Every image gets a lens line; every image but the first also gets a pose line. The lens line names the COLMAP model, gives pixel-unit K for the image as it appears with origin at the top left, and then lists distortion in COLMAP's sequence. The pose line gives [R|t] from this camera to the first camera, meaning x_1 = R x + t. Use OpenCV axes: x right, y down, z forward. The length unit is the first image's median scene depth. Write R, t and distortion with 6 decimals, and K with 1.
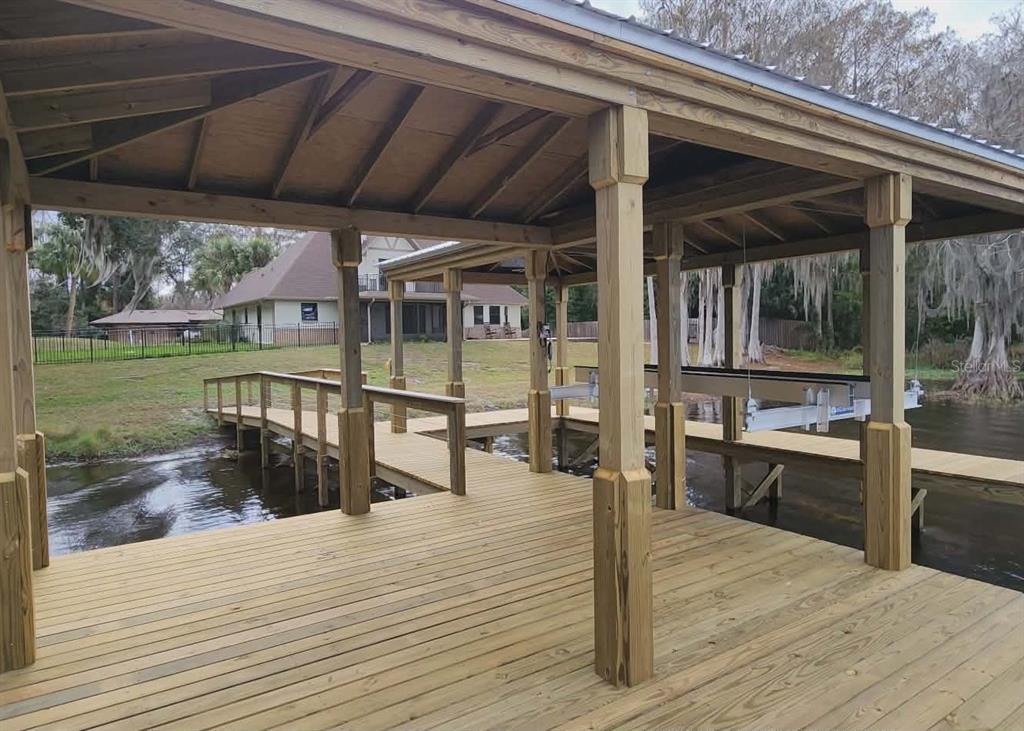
lens RADIAL K [[646.0, 0, 509.2], [0, 646.0, 360.6], [0, 0, 1]] dist [0.002679, 0.007495]
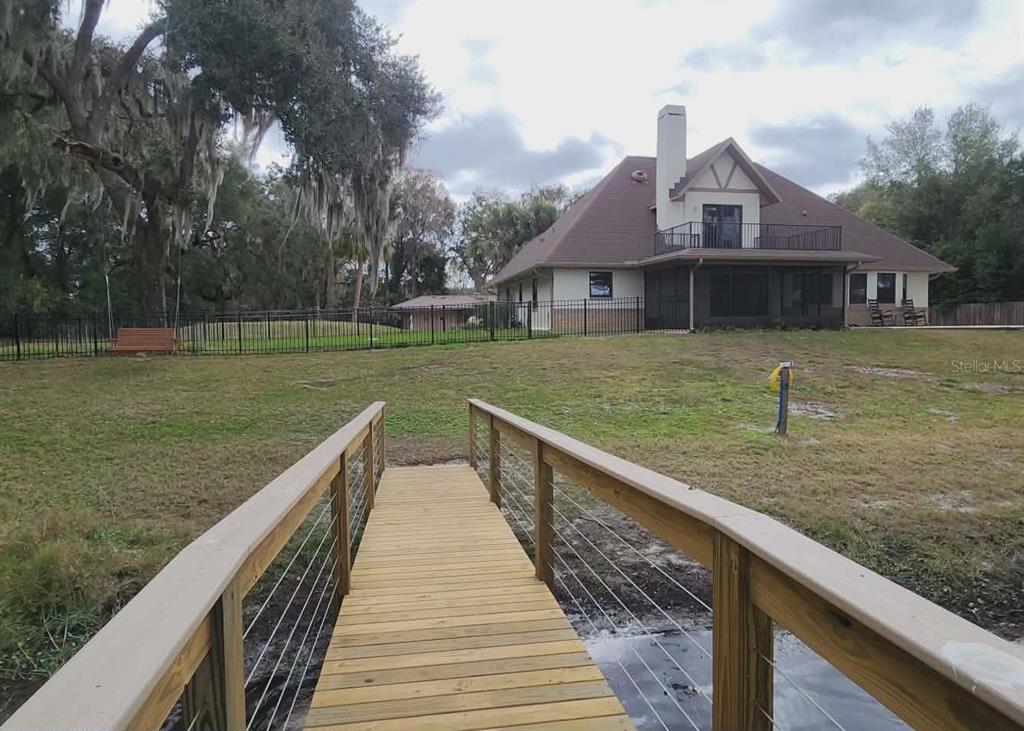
lens RADIAL K [[646.0, 0, 507.1], [0, 646.0, 356.8], [0, 0, 1]] dist [0.002679, 0.007495]
pose [[0.905269, 0.026528, -0.424009, -0.356326], [-0.021872, 0.999635, 0.015844, -0.023742], [0.424275, -0.005069, 0.905519, 1.125367]]
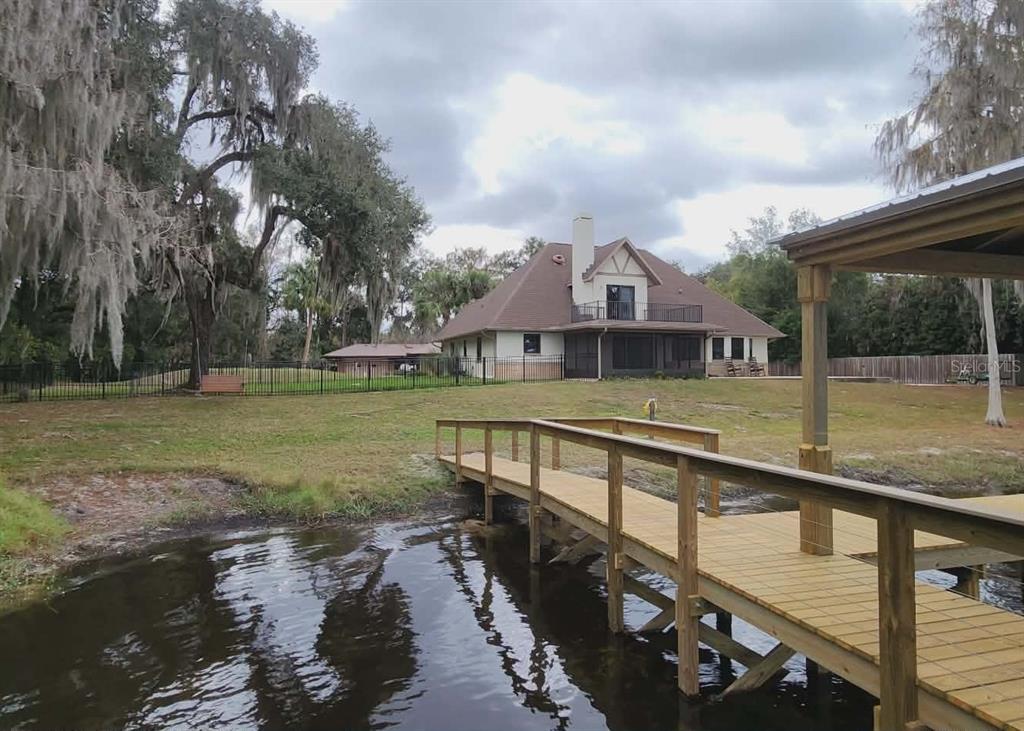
lens RADIAL K [[646.0, 0, 508.9], [0, 646.0, 364.0], [0, 0, 1]] dist [0.002679, 0.007495]
pose [[0.956916, 0.009980, -0.290194, -0.257633], [-0.024664, 0.998591, -0.046986, -0.011071], [0.289317, 0.052119, 0.955814, 0.413643]]
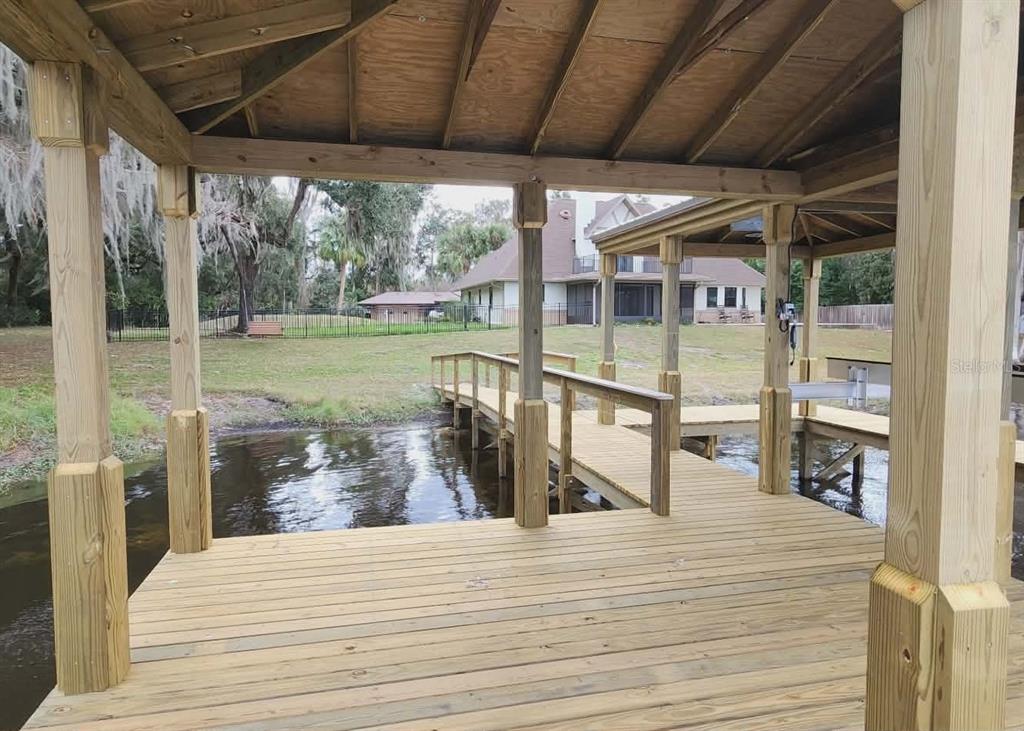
lens RADIAL K [[646.0, 0, 508.6], [0, 646.0, 362.0], [0, 0, 1]] dist [0.002679, 0.007495]
pose [[0.937991, 0.038408, -0.344525, 0.008190], [-0.028646, 0.999032, 0.033383, -0.000922], [0.345473, -0.021444, 0.938184, 0.112522]]
